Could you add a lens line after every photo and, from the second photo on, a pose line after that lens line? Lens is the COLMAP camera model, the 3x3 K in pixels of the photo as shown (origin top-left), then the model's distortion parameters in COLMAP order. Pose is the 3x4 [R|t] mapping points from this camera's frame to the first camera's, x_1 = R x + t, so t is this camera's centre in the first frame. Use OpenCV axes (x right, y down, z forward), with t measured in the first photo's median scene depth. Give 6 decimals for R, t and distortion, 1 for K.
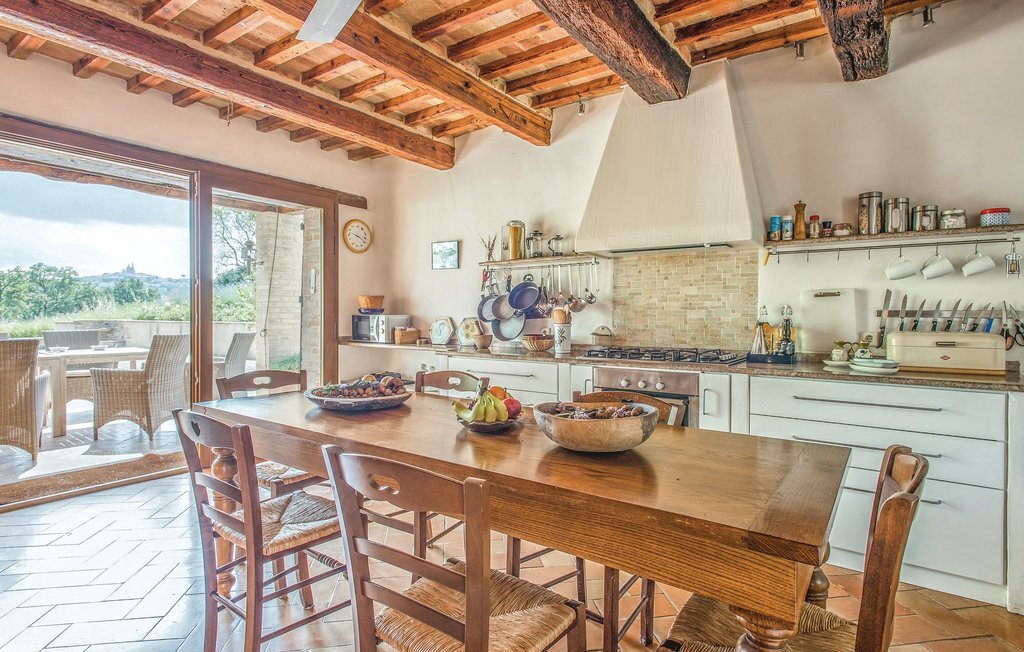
lens RADIAL K [[523.4, 0, 513.0], [0, 523.4, 320.6], [0, 0, 1]] dist [0.000647, -0.000060]
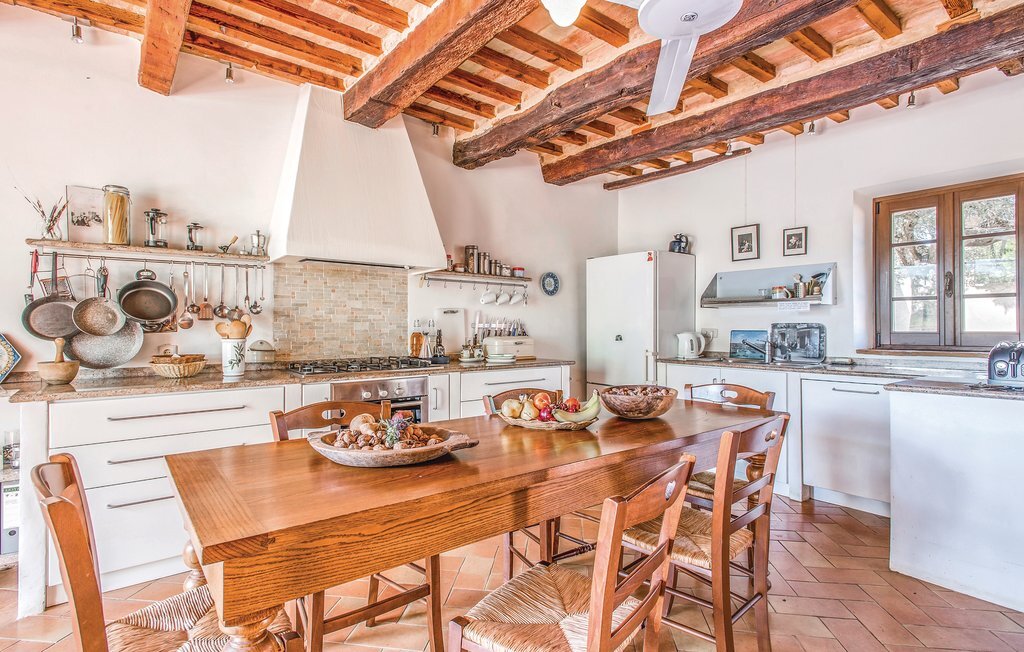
lens RADIAL K [[502.6, 0, 511.8], [0, 502.6, 322.2], [0, 0, 1]] dist [0.004793, 0.000040]
pose [[0.268782, 0.001543, 0.963200, -0.552948], [0.009600, 0.999945, -0.004281, -0.012811], [-0.963153, 0.010397, 0.268753, 0.405733]]
